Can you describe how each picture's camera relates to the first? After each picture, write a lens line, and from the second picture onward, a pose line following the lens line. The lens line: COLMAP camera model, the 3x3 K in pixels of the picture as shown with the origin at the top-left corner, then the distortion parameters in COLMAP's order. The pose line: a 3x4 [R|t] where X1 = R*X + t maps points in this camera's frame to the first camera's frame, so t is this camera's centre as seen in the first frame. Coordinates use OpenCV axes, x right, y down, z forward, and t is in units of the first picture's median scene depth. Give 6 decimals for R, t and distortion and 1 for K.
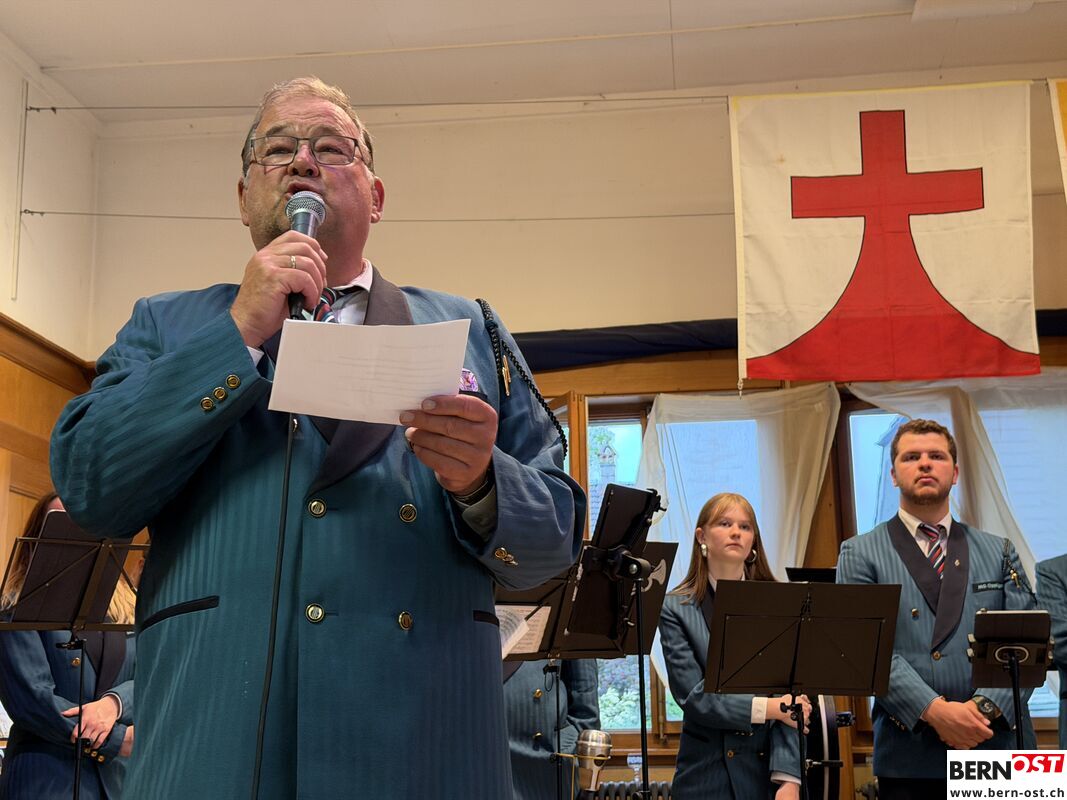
lens RADIAL K [[1488.1, 0, 541.4], [0, 1488.1, 388.0], [0, 0, 1]] dist [0.134467, 0.000000]
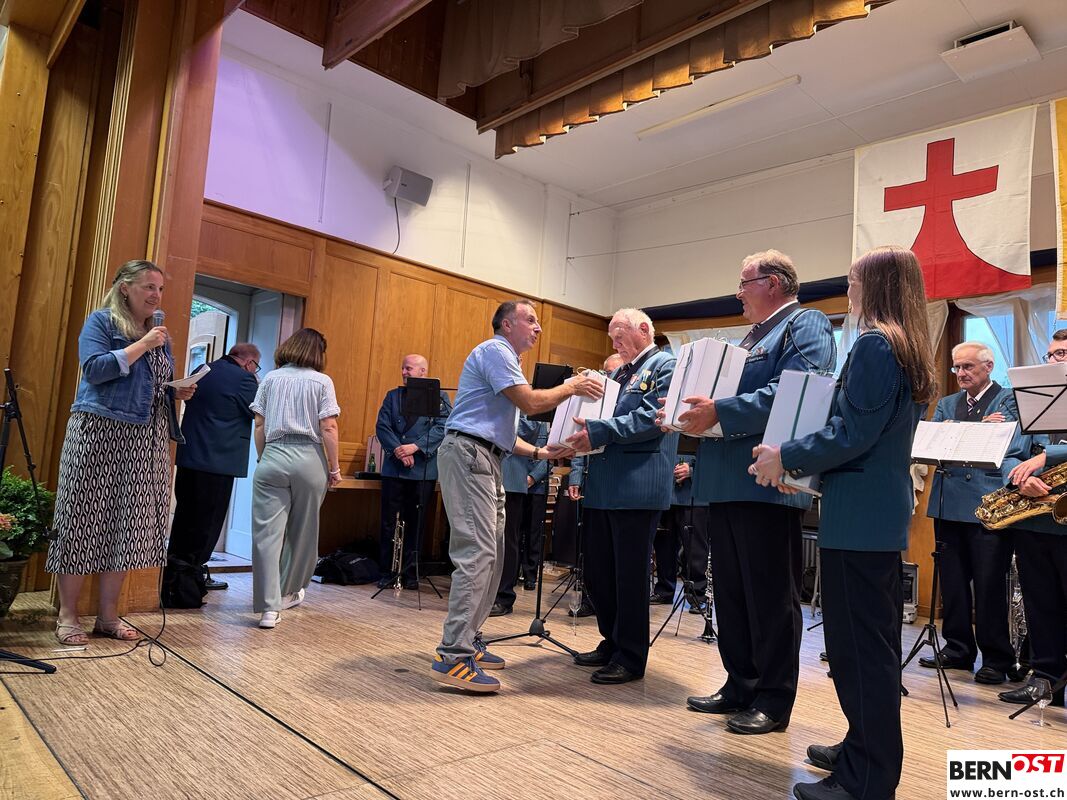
lens RADIAL K [[756.0, 0, 535.5], [0, 756.0, 407.2], [0, 0, 1]] dist [0.036727, -0.051233]
pose [[0.763798, 0.011456, -0.645353, 0.443198], [0.061458, 0.994009, 0.090383, 0.011550], [0.642522, -0.108696, 0.758518, 0.011348]]
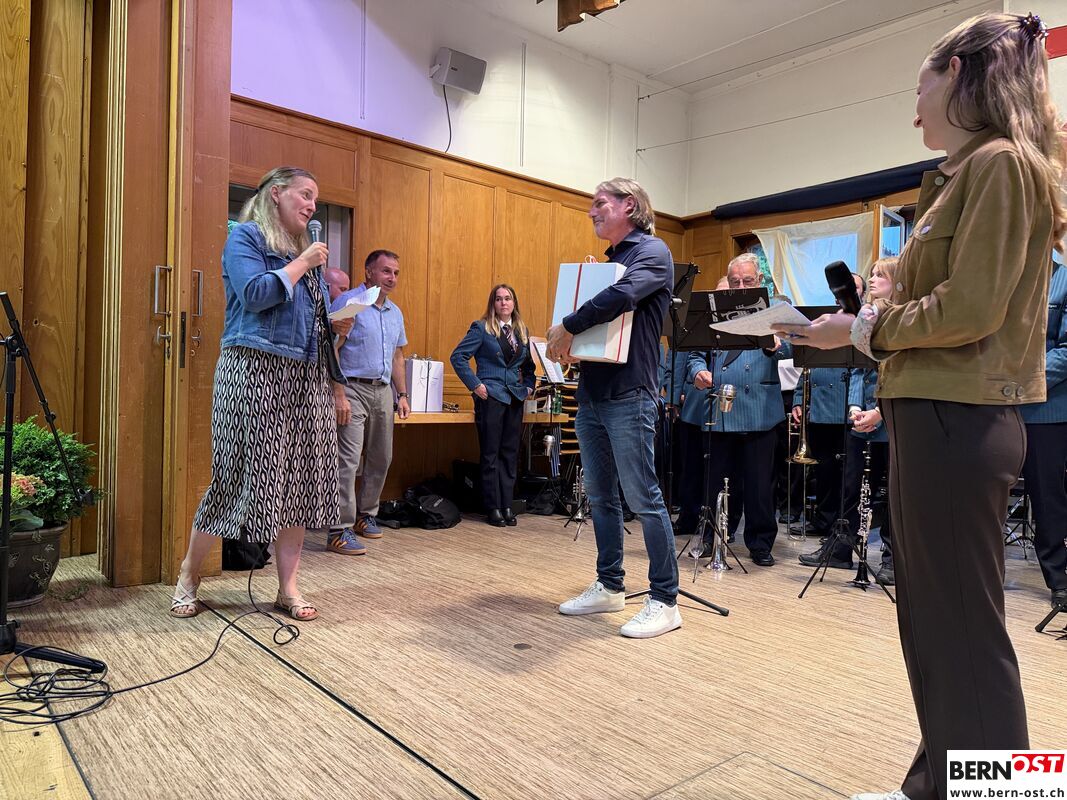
lens RADIAL K [[756.0, 0, 536.6], [0, 756.0, 404.6], [0, 0, 1]] dist [0.036727, -0.051233]
pose [[0.734826, 0.042185, -0.676943, 0.322227], [0.112552, 0.976642, 0.183037, 0.024815], [0.668852, -0.210691, 0.712914, 0.061761]]
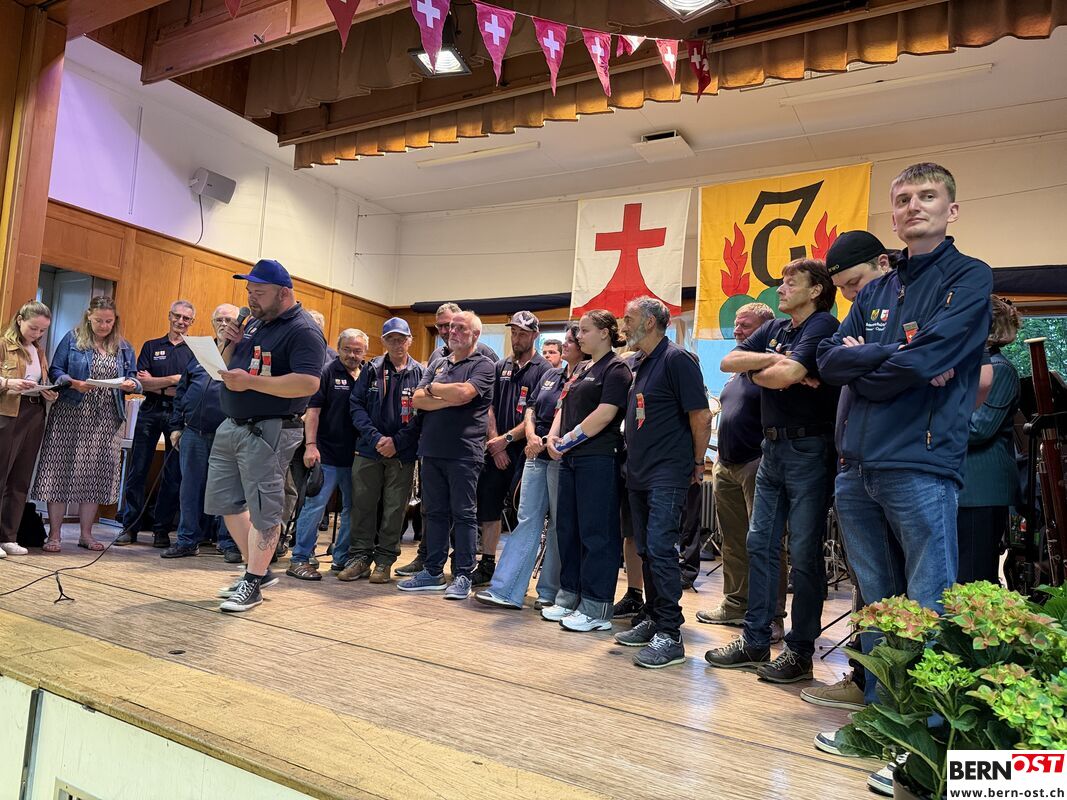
lens RADIAL K [[756.0, 0, 539.2], [0, 756.0, 411.4], [0, 0, 1]] dist [0.036727, -0.051233]
pose [[0.916987, 0.055940, -0.394975, 0.594409], [0.001502, 0.989628, 0.143646, -0.029944], [0.398914, -0.132315, 0.907392, -0.206413]]
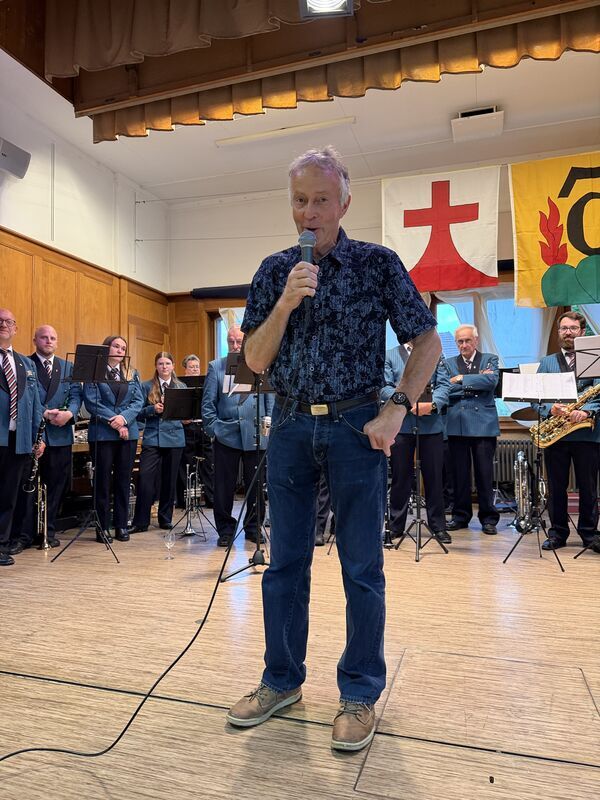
lens RADIAL K [[566.8, 0, 303.7], [0, 566.8, 402.9], [0, 0, 1]] dist [0.036727, -0.051233]
pose [[0.981718, 0.002376, -0.190326, 0.186436], [0.032620, 0.983029, 0.180526, 0.001207], [0.187525, -0.183434, 0.964980, -0.034354]]
